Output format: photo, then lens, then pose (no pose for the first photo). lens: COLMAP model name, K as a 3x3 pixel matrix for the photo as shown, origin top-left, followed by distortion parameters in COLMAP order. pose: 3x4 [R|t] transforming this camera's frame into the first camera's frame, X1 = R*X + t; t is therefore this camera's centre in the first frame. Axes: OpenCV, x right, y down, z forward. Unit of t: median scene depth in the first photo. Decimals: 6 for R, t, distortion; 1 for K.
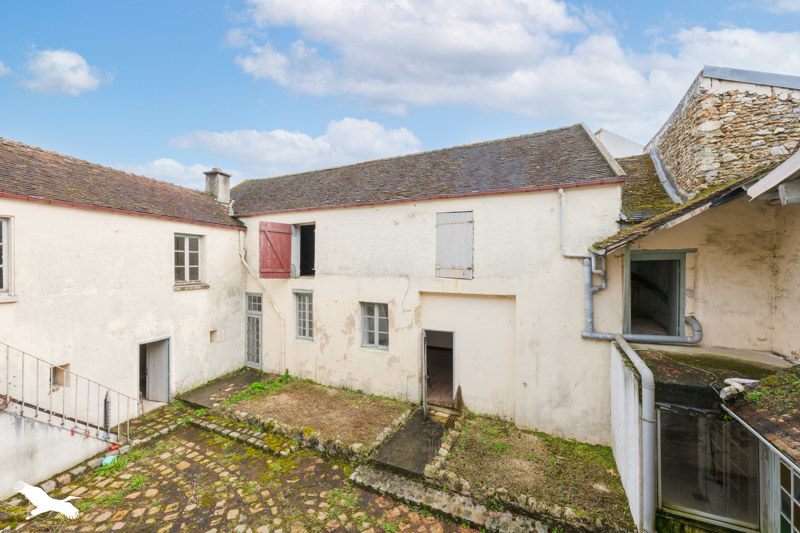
lens RADIAL K [[324.6, 0, 400.0], [0, 324.6, 266.5], [0, 0, 1]] dist [-0.000453, -0.000065]
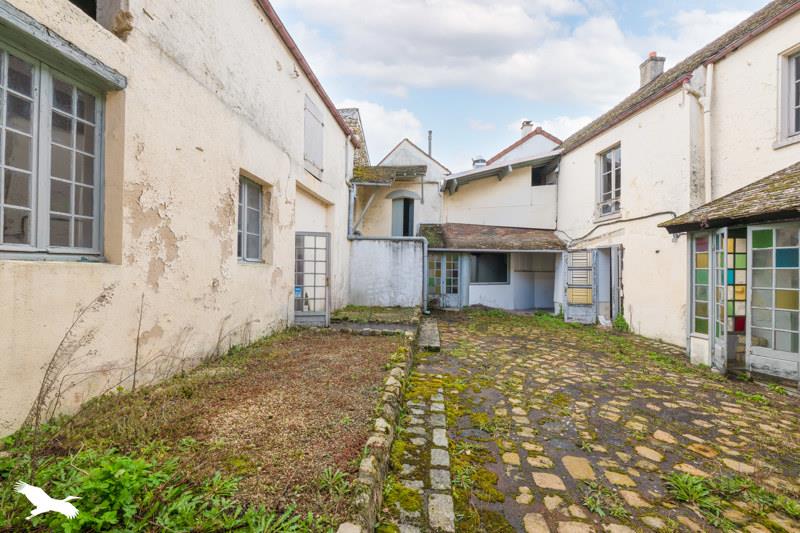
lens RADIAL K [[314.2, 0, 400.0], [0, 314.2, 266.5], [0, 0, 1]] dist [-0.000086, 0.000038]
pose [[-0.351823, 0.001223, 0.936066, -0.910622], [-0.007460, 0.999964, -0.004110, 0.355419], [-0.936037, -0.008429, -0.351801, 1.284985]]
